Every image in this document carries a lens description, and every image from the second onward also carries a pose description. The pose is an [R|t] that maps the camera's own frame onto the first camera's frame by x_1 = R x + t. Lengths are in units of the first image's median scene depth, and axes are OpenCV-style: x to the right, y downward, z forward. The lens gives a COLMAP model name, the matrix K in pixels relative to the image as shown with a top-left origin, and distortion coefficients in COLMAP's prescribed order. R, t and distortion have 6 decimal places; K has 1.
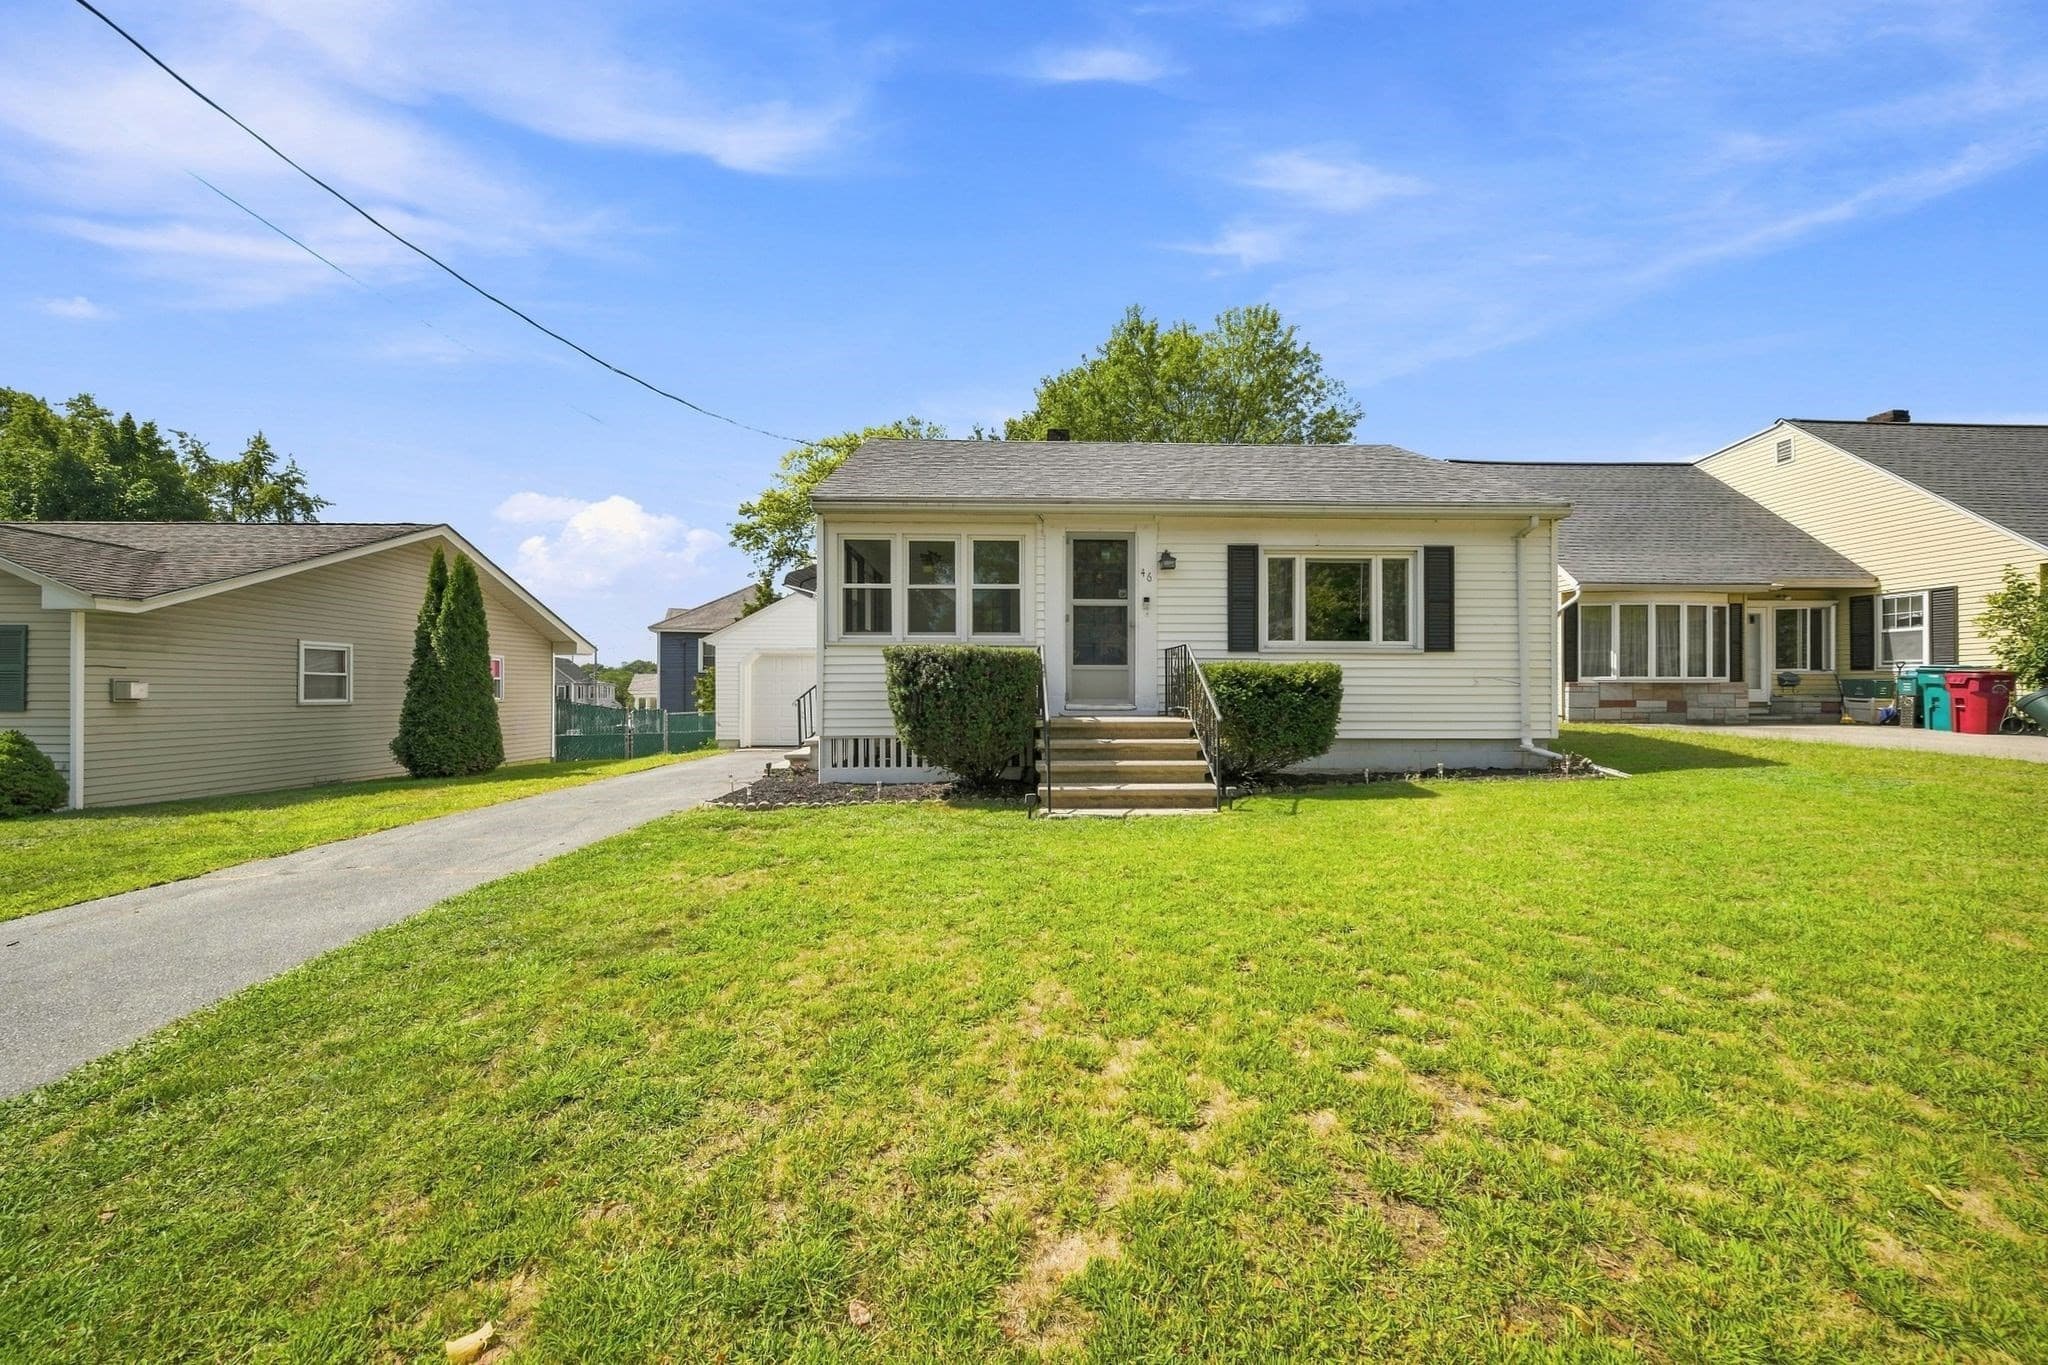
lens RADIAL K [[713.9, 0, 1024.0], [0, 713.9, 682.5], [0, 0, 1]] dist [0.008964, -0.005440]
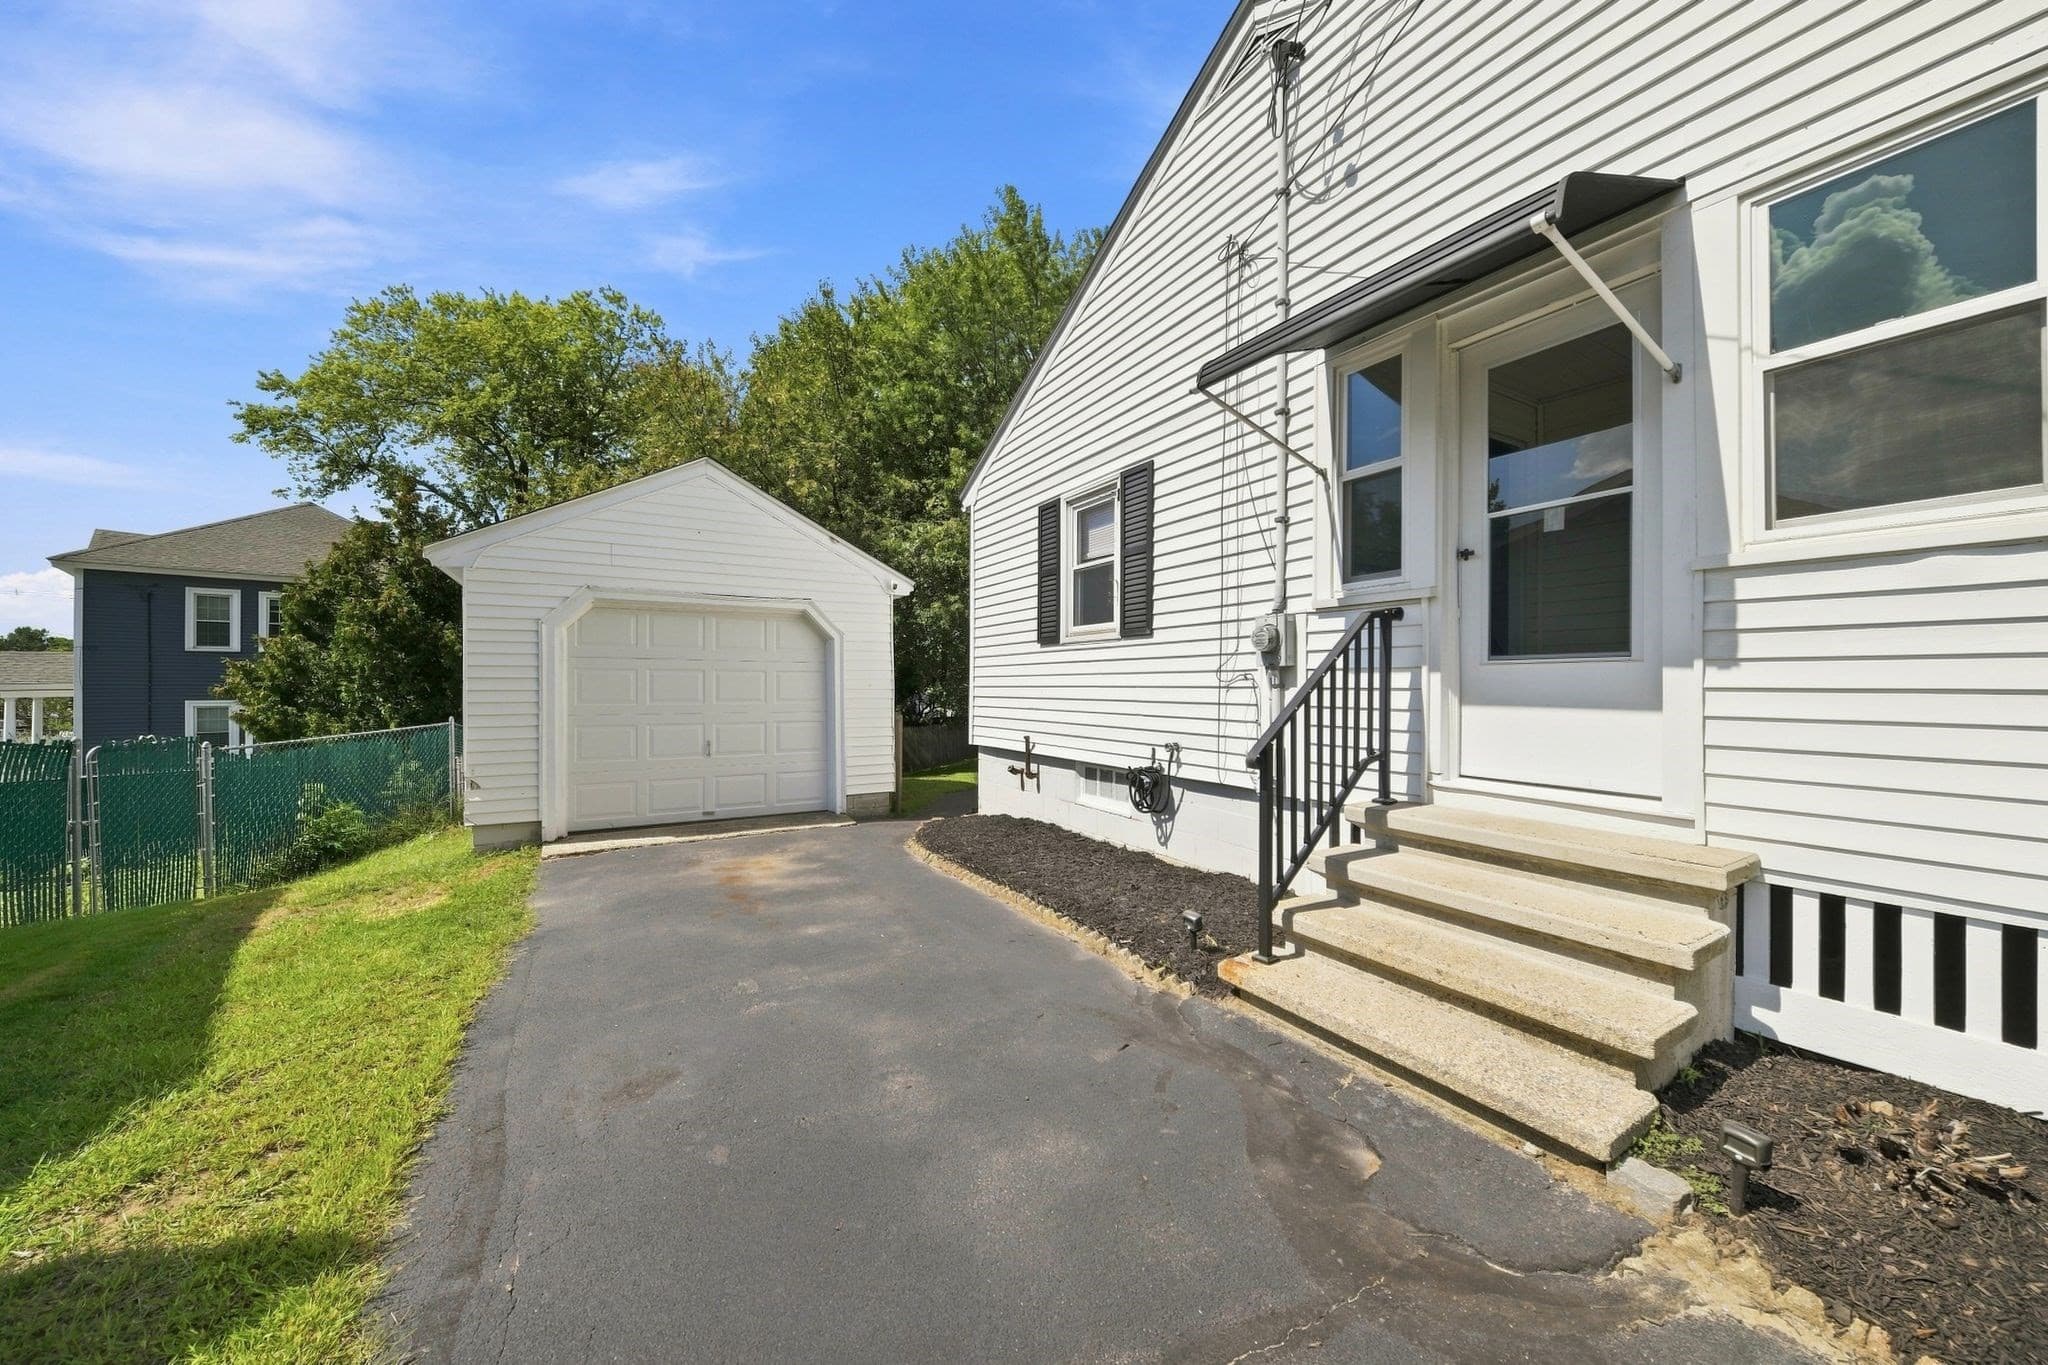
lens RADIAL K [[738.3, 0, 1023.8], [0, 738.3, 689.0], [0, 0, 1]] dist [-0.008561, -0.000216]
pose [[0.890043, 0.005138, 0.455847, -0.693153], [-0.012061, 0.999852, 0.012281, 0.003743], [-0.455717, -0.016428, 0.889973, 1.066626]]
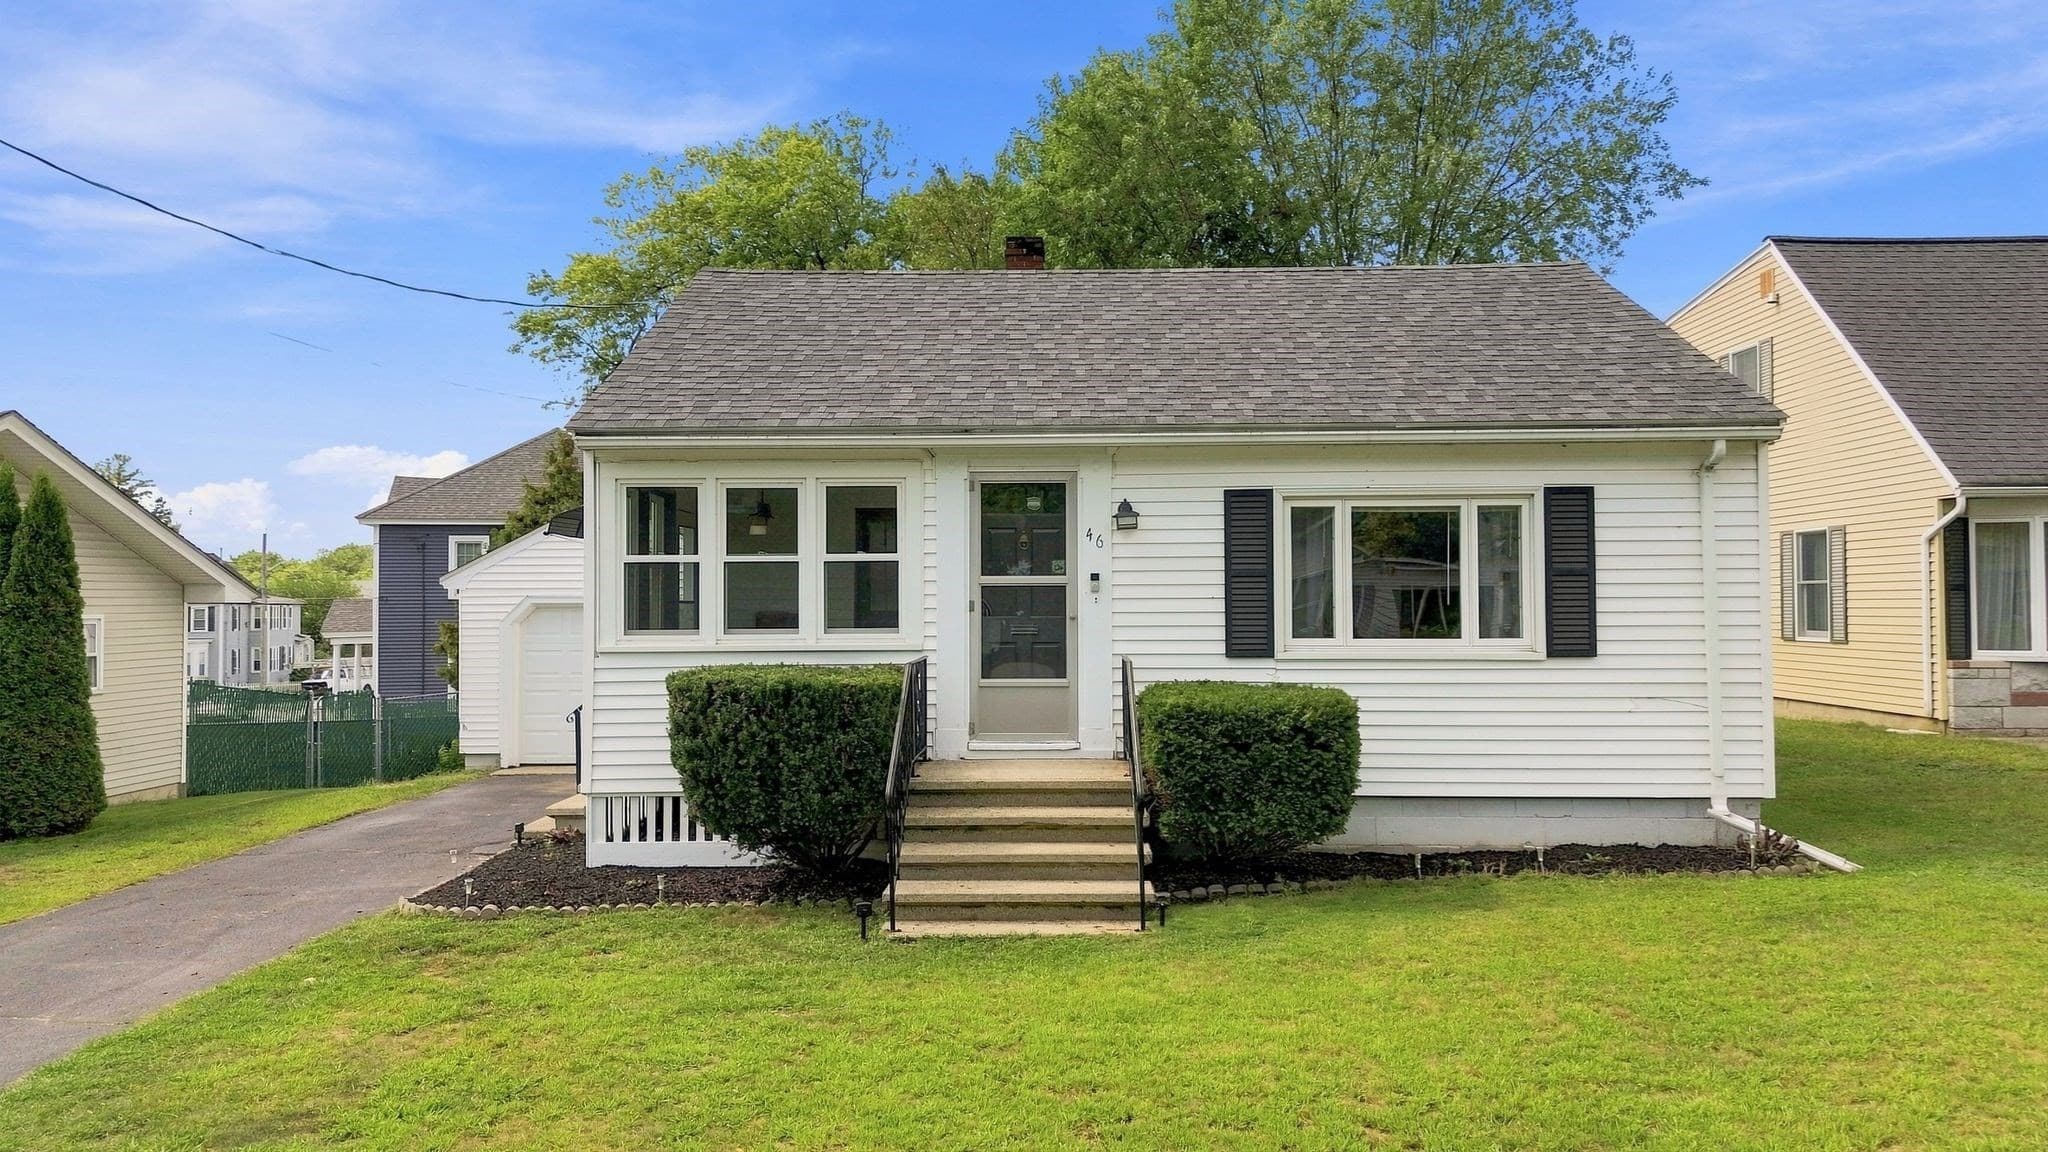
lens RADIAL K [[1408.8, 0, 1024.0], [0, 1408.8, 576.0], [0, 0, 1]] dist [0.086154, -0.104413]
pose [[0.998591, -0.006115, -0.052708, 0.173191], [0.005826, 0.999967, -0.005636, -0.108720], [0.052741, 0.005321, 0.998594, -0.258843]]
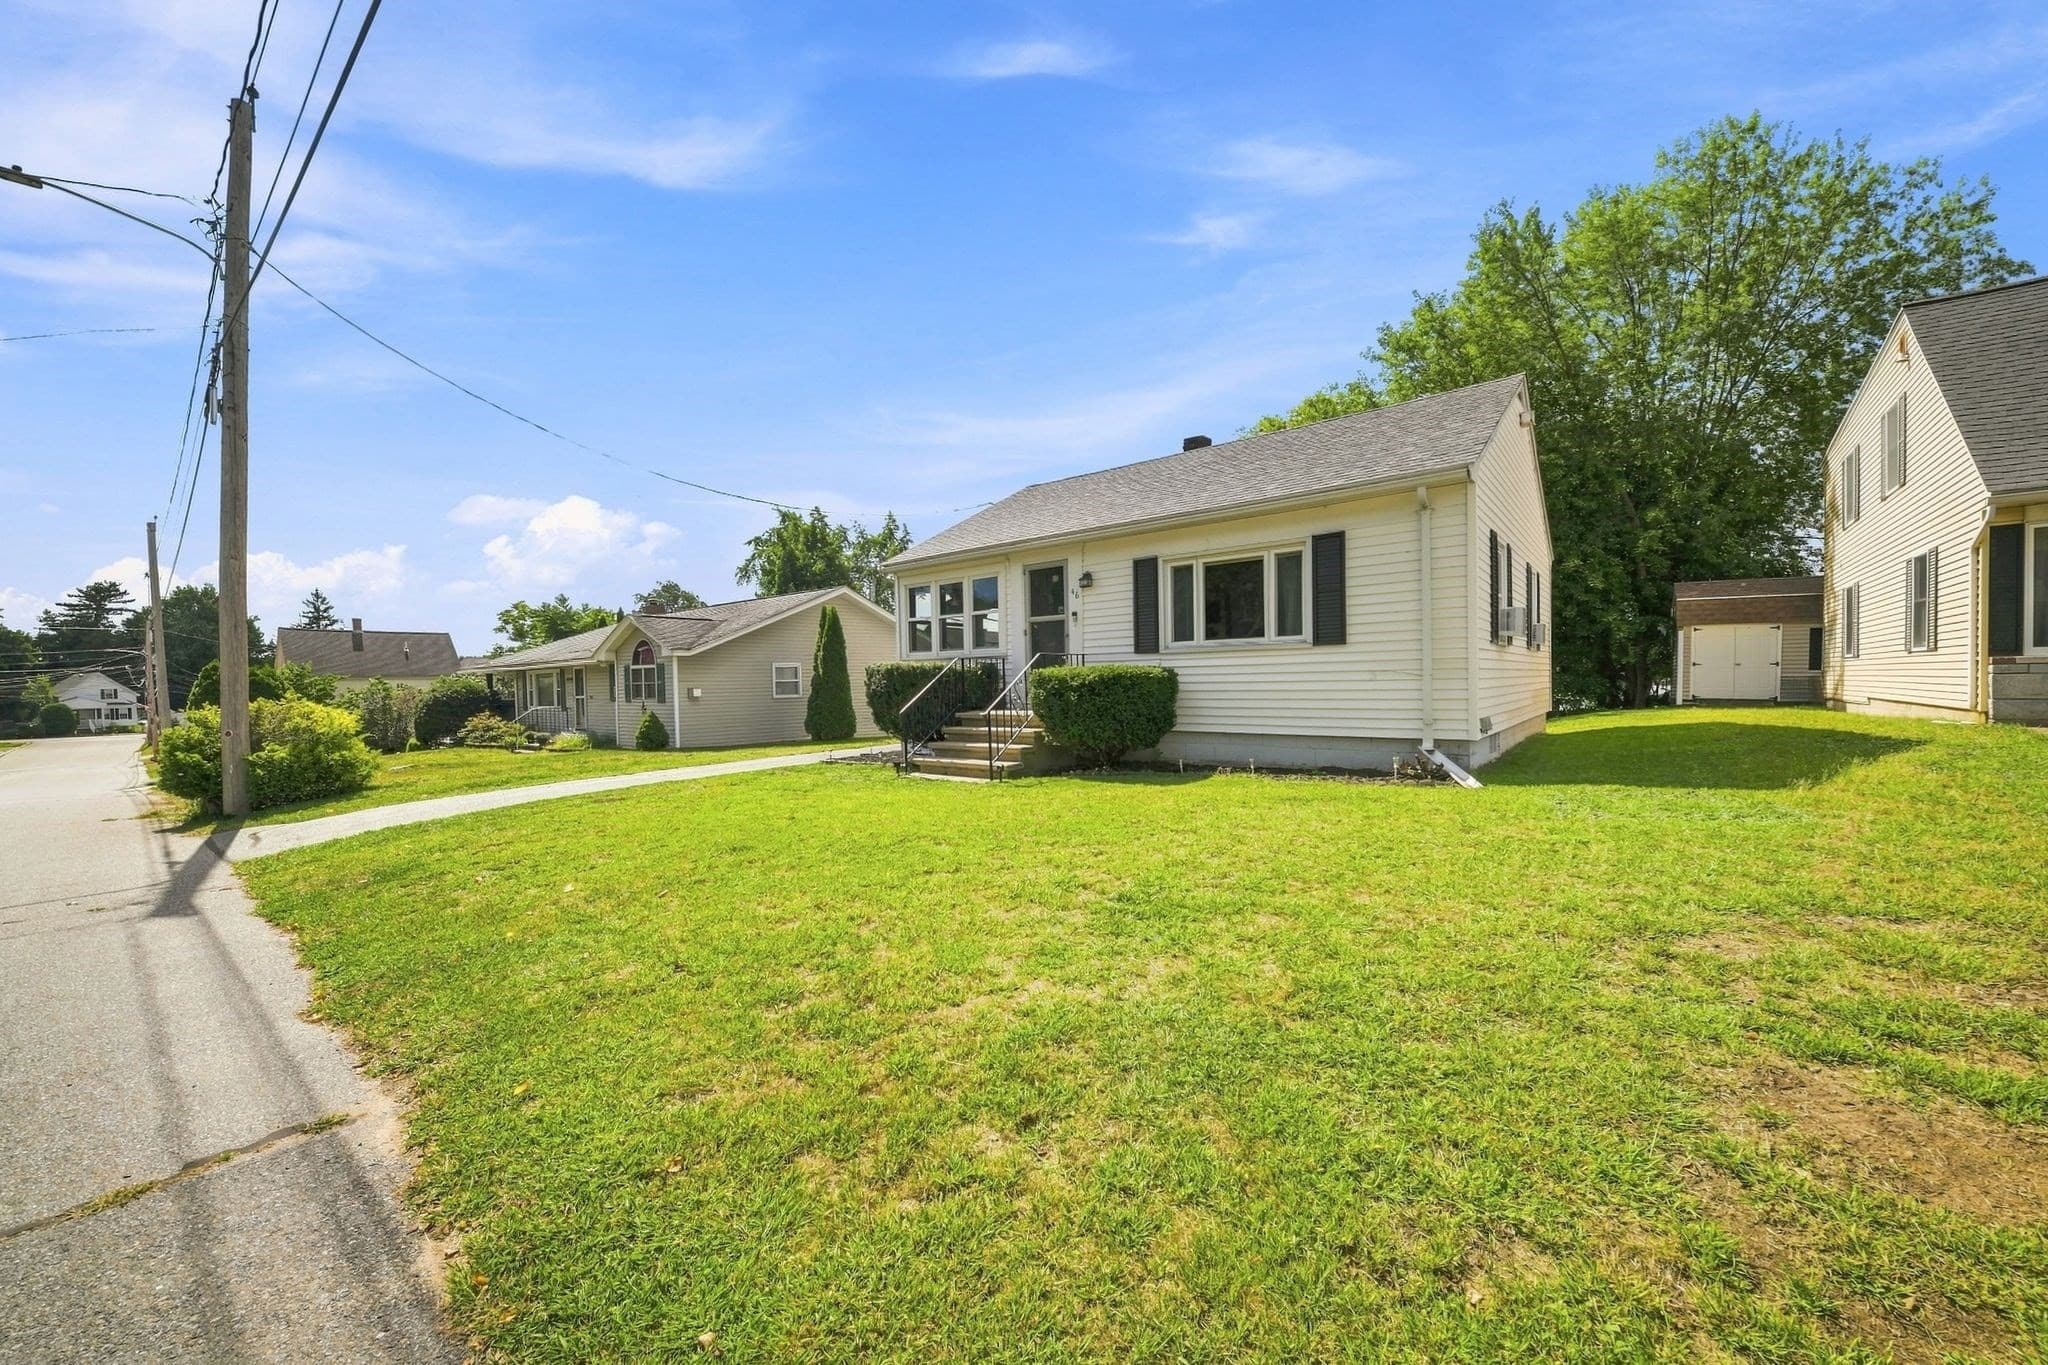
lens RADIAL K [[738.3, 0, 1023.8], [0, 738.3, 689.0], [0, 0, 1]] dist [-0.008561, -0.000216]
pose [[0.758006, -0.008104, -0.652198, 0.913214], [0.028794, 0.999364, 0.021047, -0.016765], [0.651612, -0.034733, 0.757757, -0.008071]]
